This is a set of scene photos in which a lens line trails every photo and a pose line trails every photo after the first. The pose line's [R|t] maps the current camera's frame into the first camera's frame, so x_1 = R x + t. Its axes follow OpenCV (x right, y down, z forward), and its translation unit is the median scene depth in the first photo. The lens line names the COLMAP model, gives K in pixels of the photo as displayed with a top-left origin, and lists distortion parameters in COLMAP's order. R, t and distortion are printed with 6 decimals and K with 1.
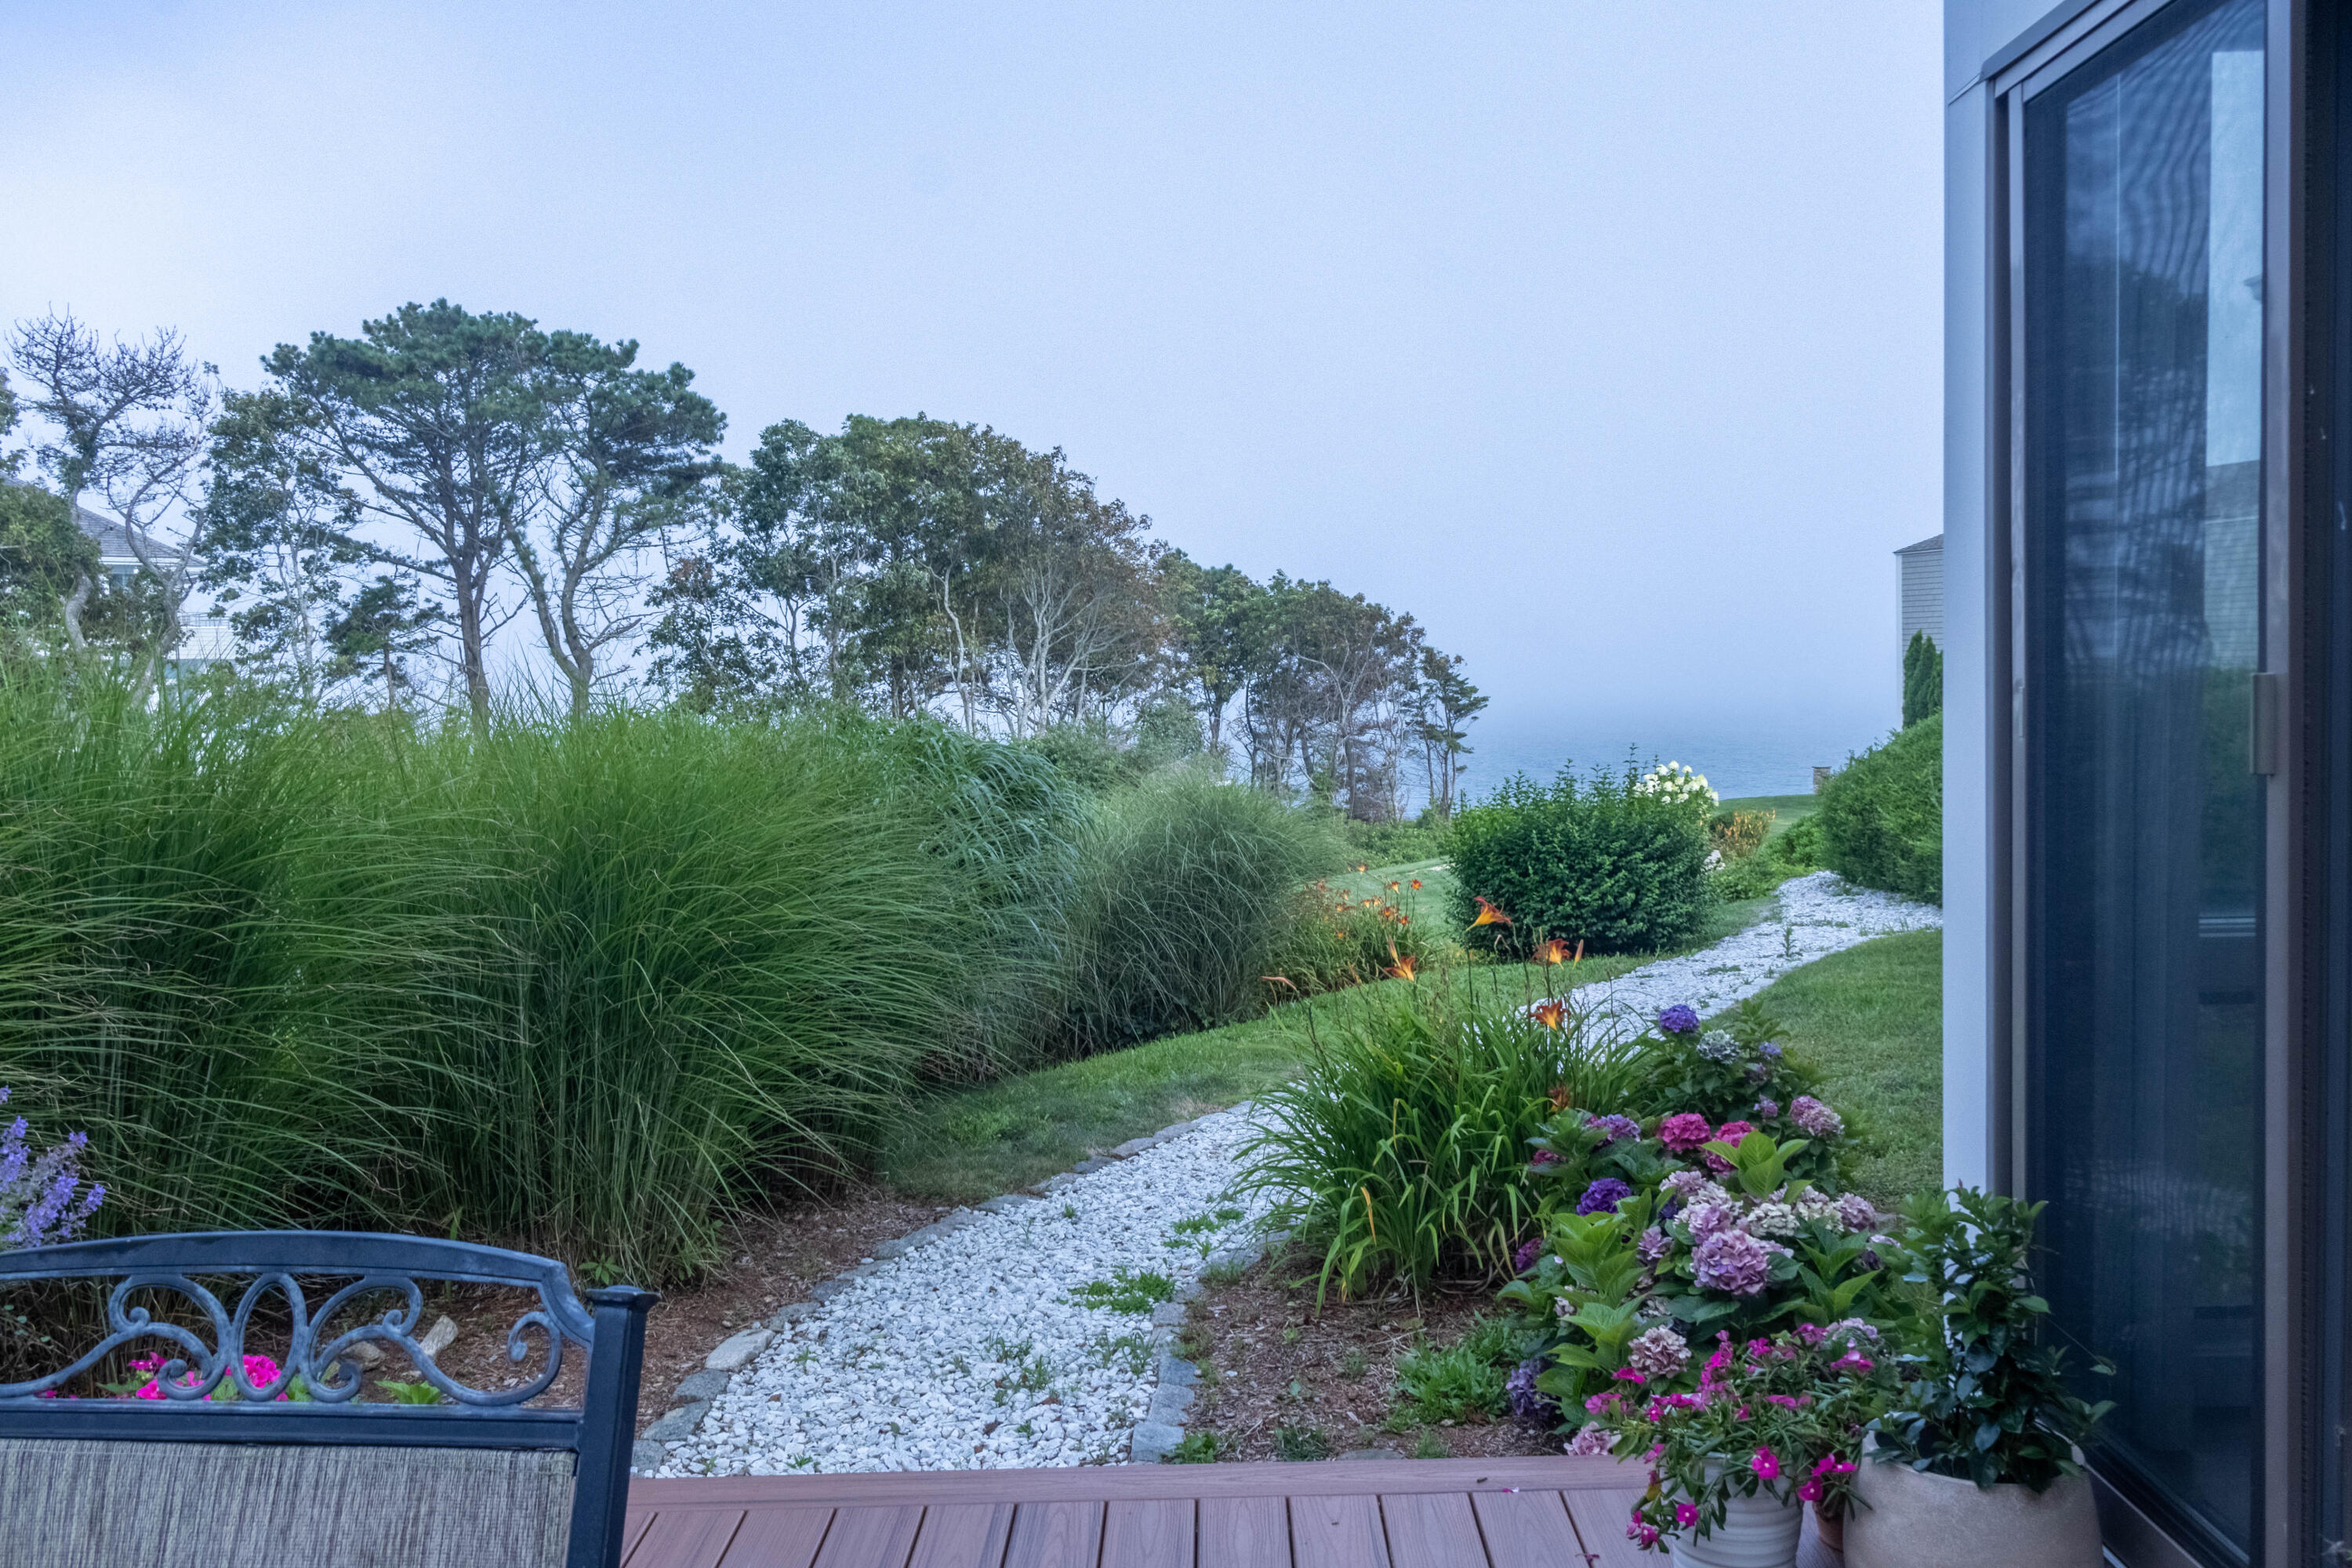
lens RADIAL K [[1969.0, 0, 1154.0], [0, 1969.0, 792.0], [0, 0, 1]] dist [-0.006616, 0.002848]
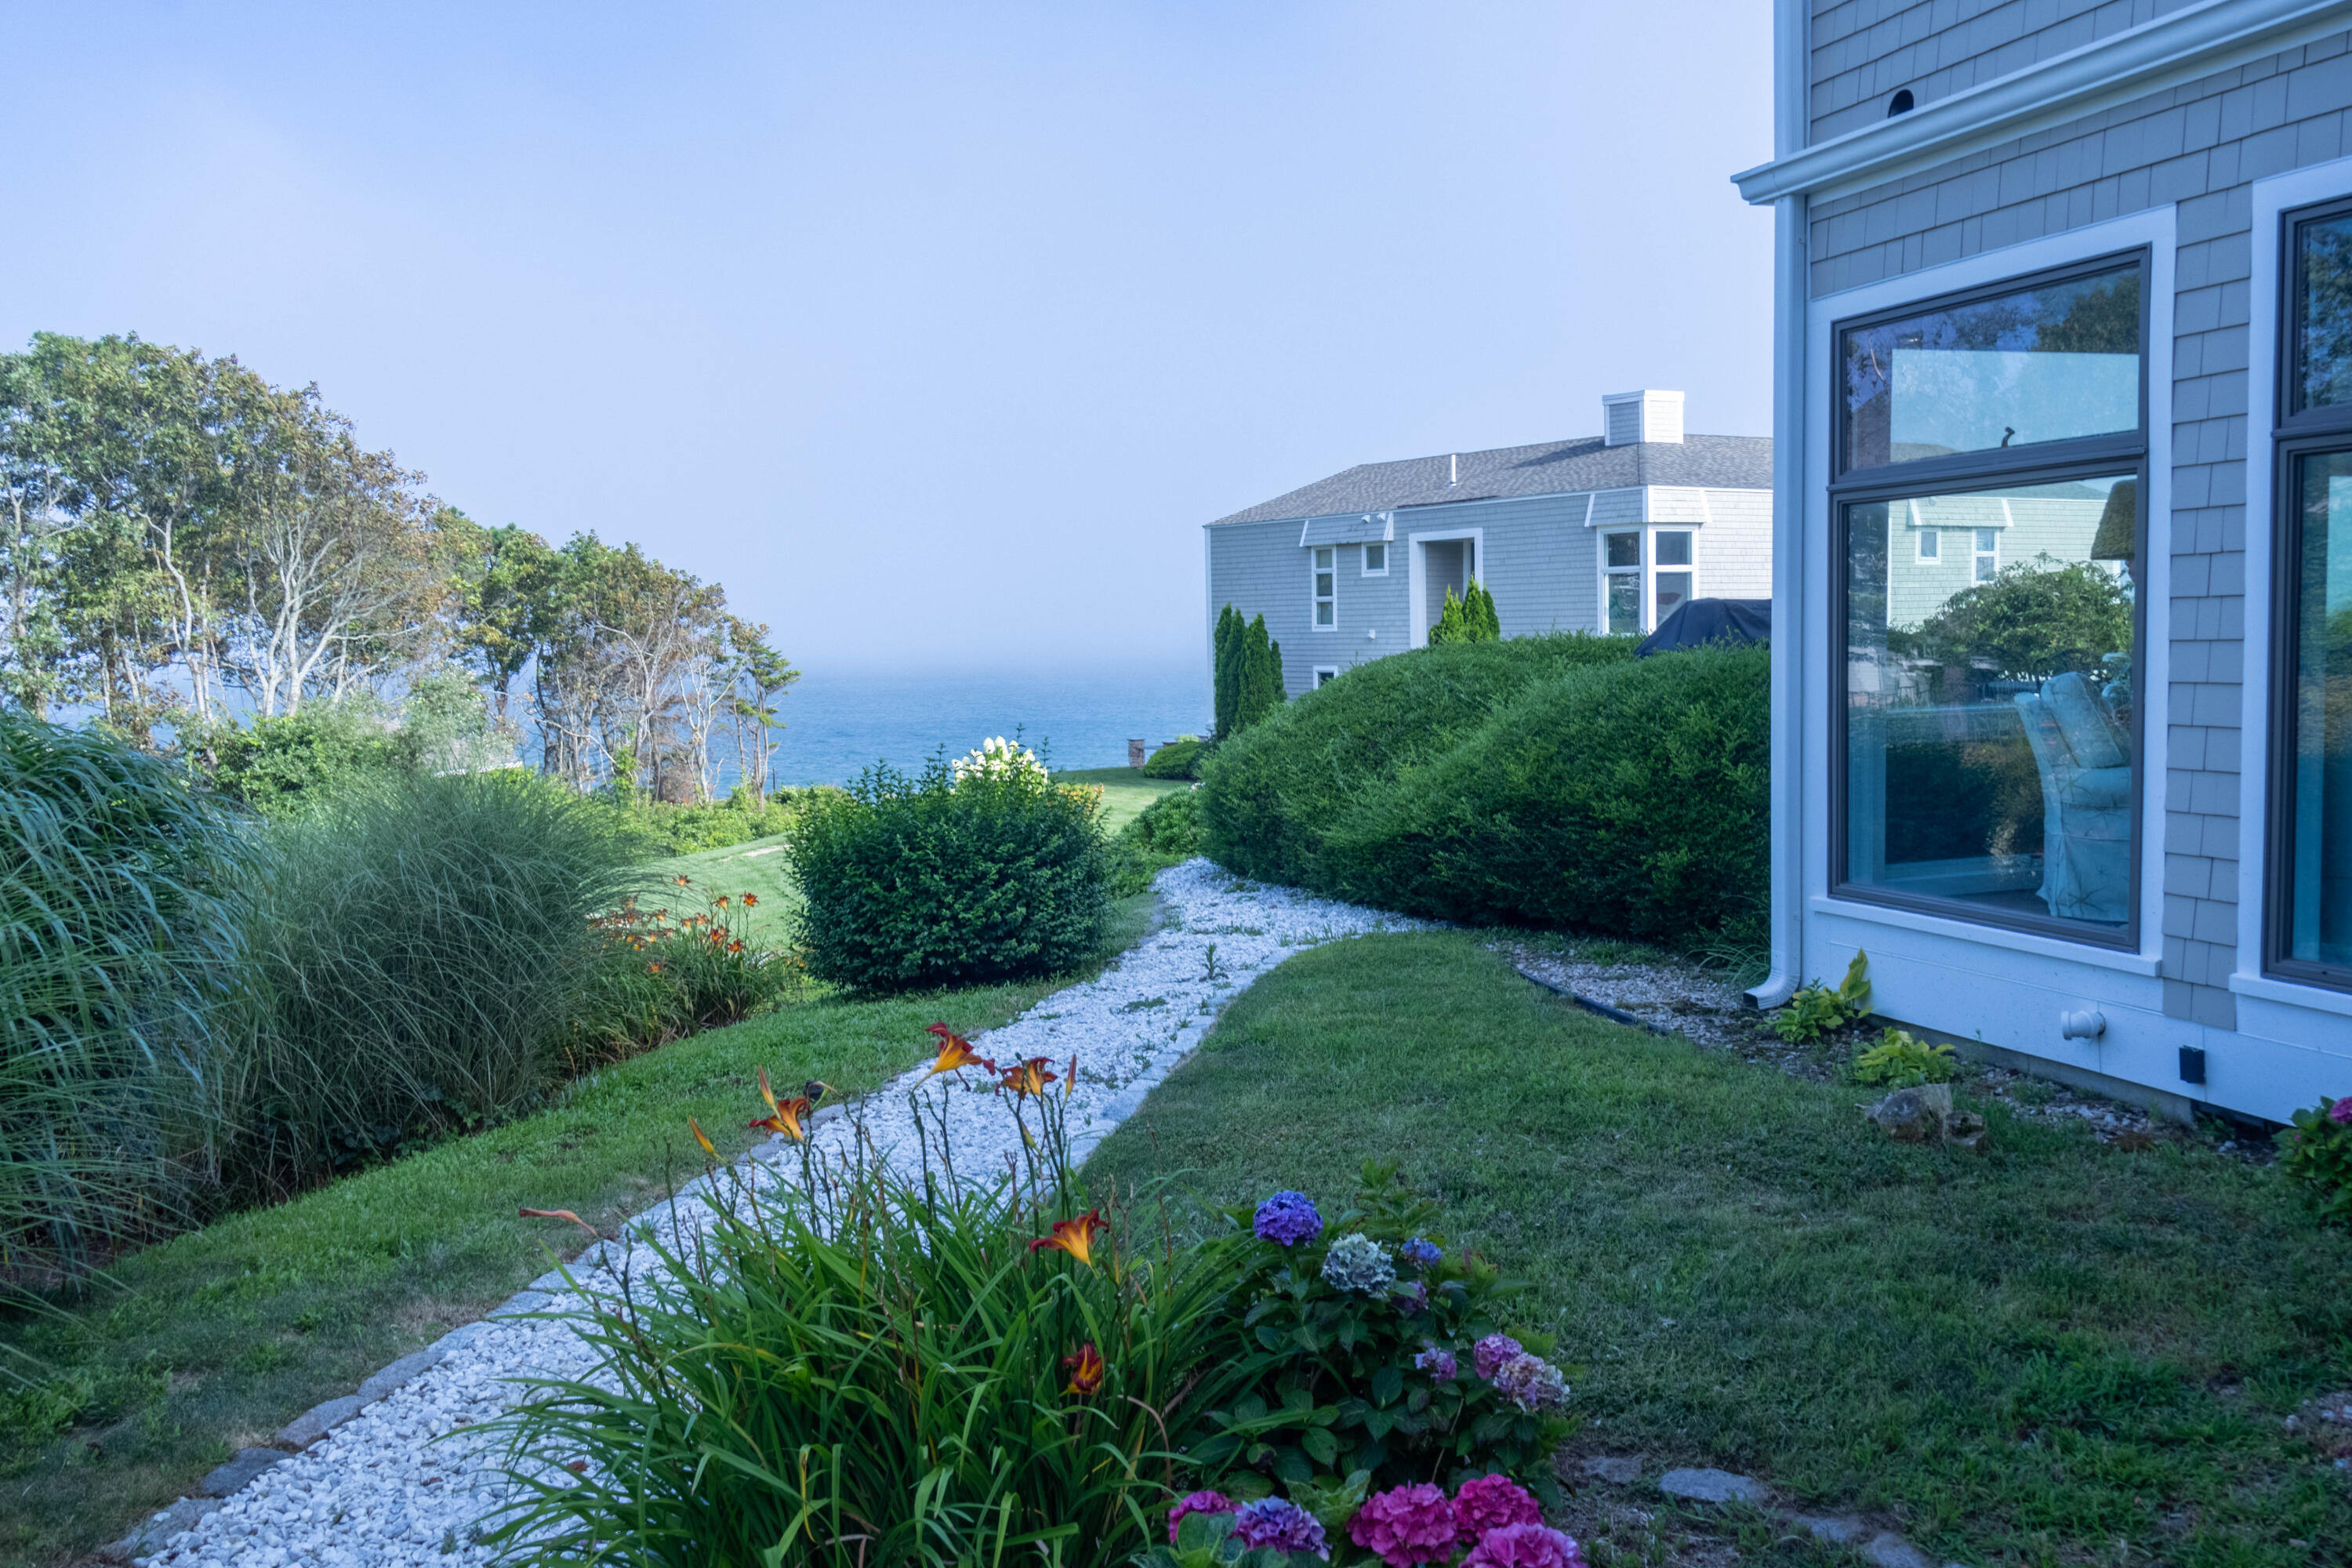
lens RADIAL K [[1998.1, 0, 1127.1], [0, 1998.1, 771.1], [0, 0, 1]] dist [-0.003752, 0.001087]
pose [[0.945147, -0.016612, 0.326221, 0.015061], [0.015906, 0.999862, 0.004834, -0.007999], [-0.326257, 0.000620, 0.945281, 0.201687]]
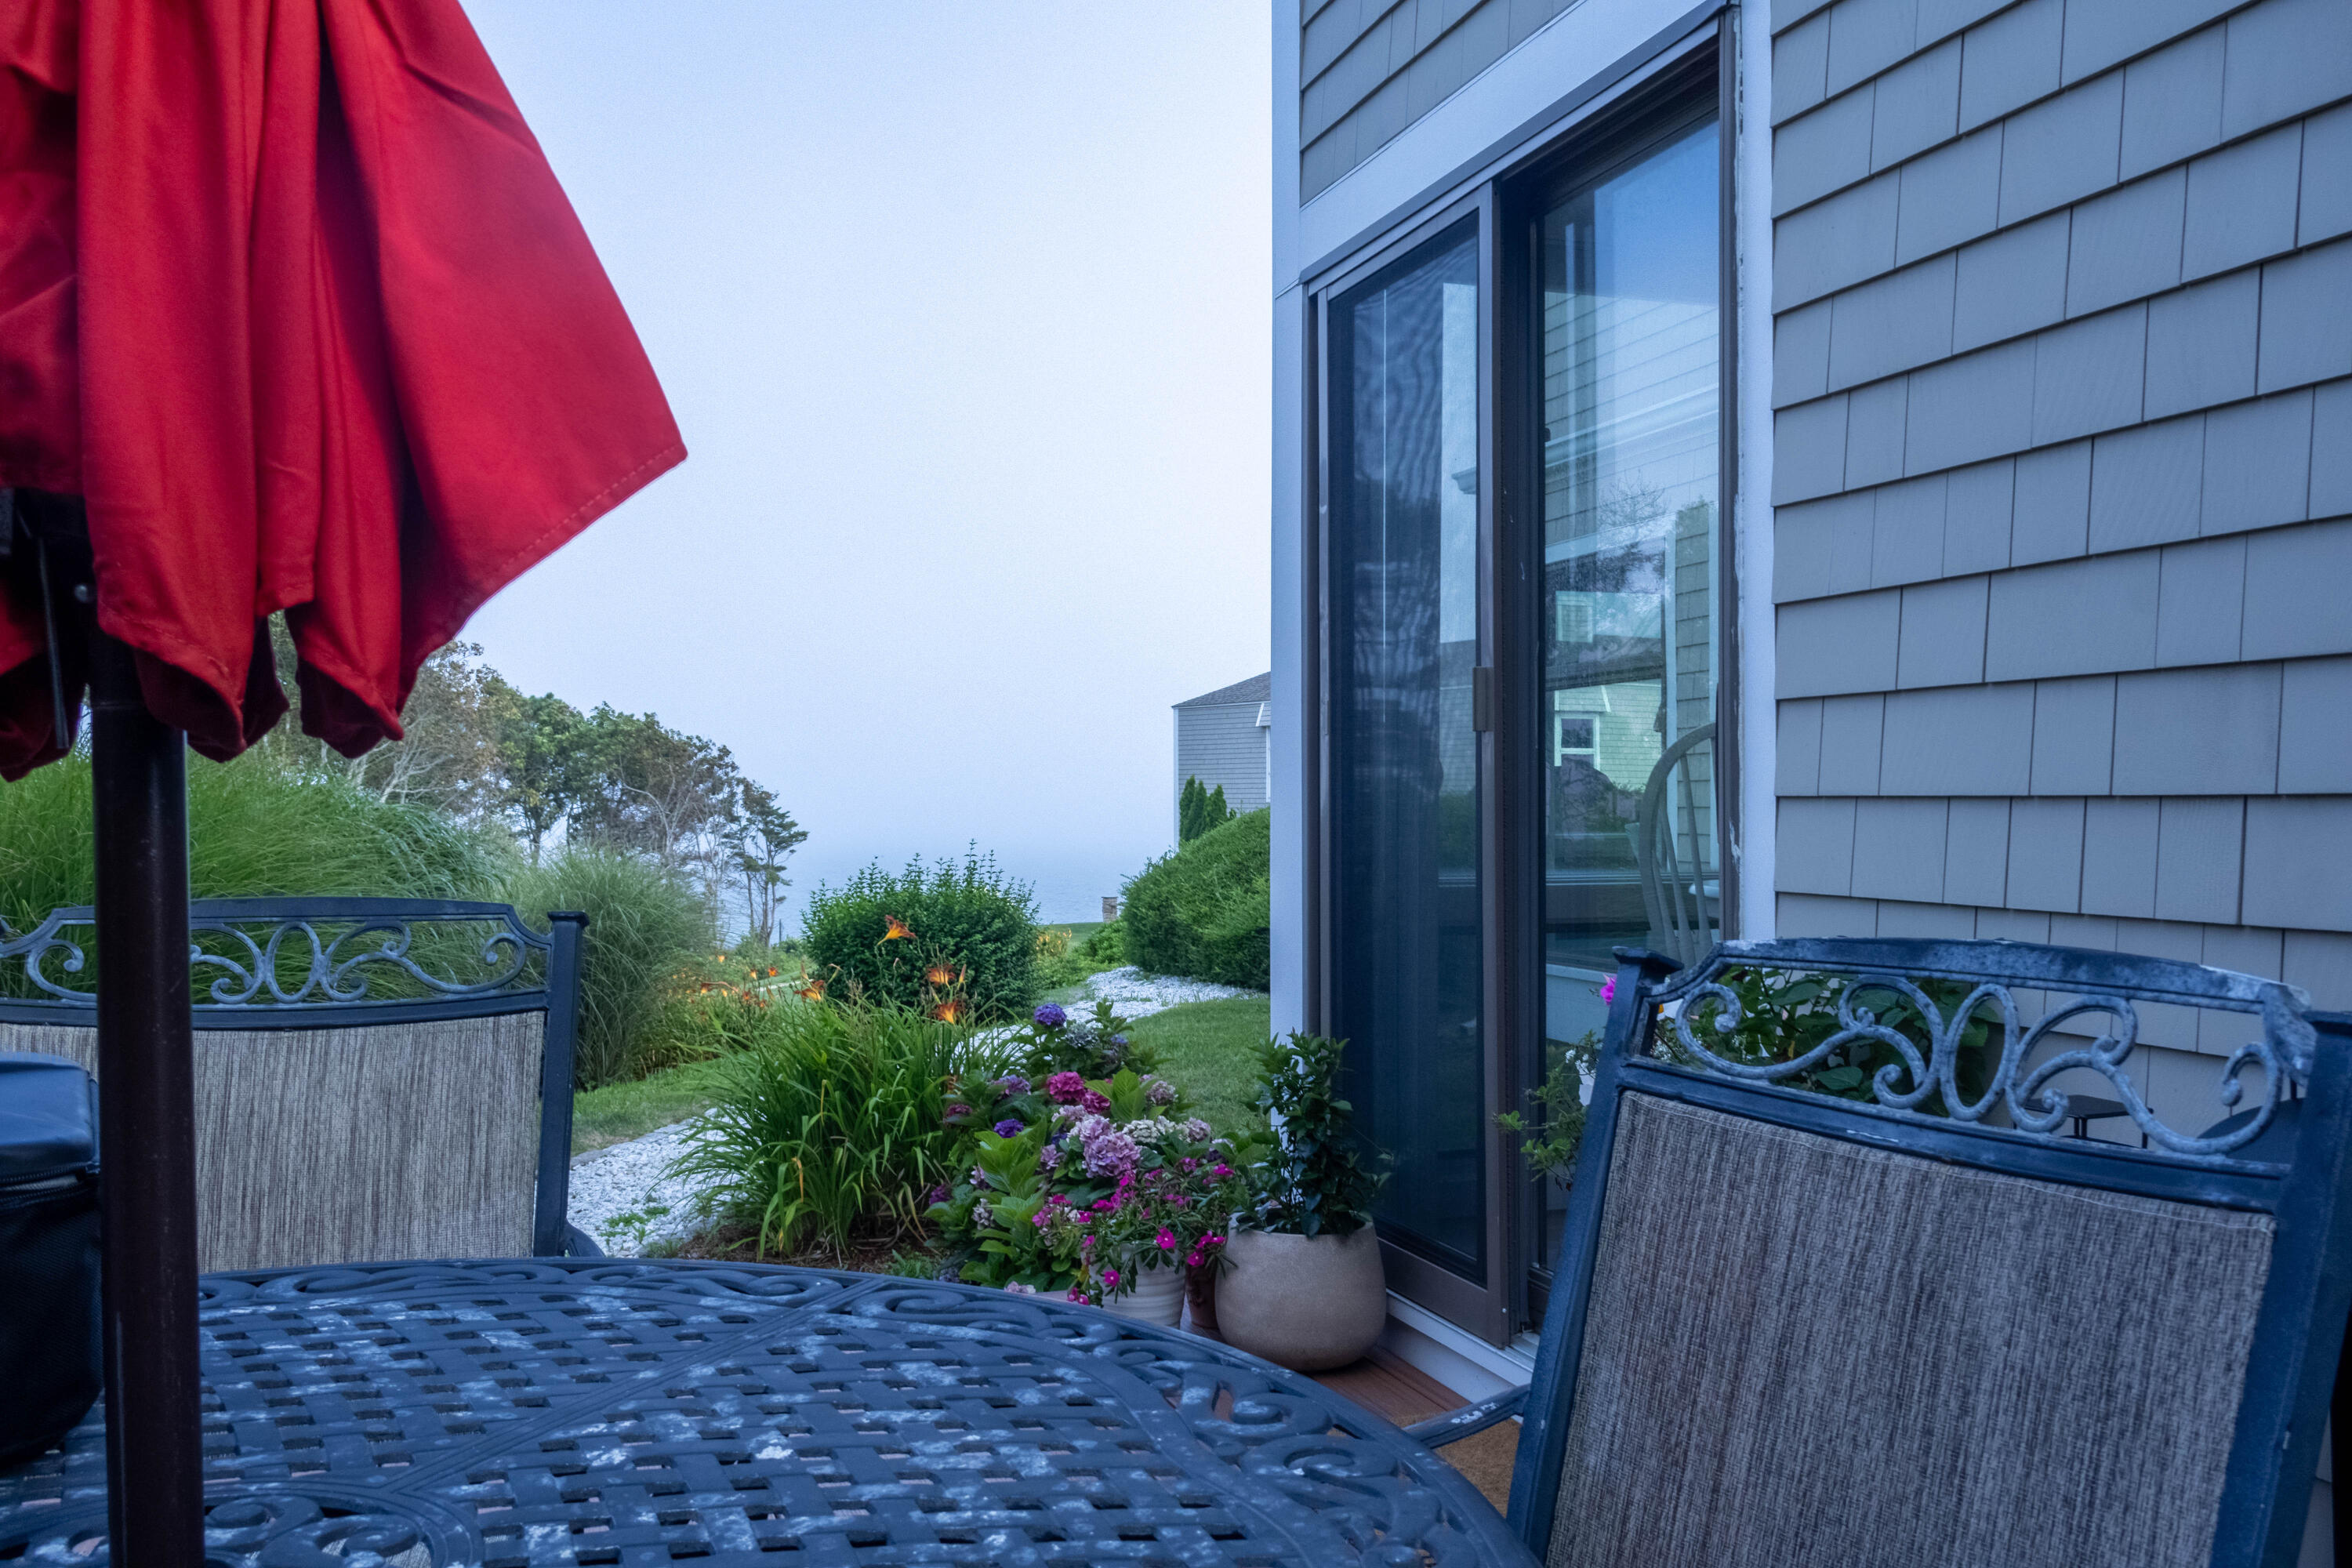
lens RADIAL K [[1896.0, 0, 1124.8], [0, 1896.0, 785.0], [0, 0, 1]] dist [-0.001806, 0.001794]
pose [[0.943431, 0.027590, 0.330418, -0.036362], [-0.002516, 0.997099, -0.076073, 0.027173], [-0.331559, 0.070939, 0.940764, -0.059395]]
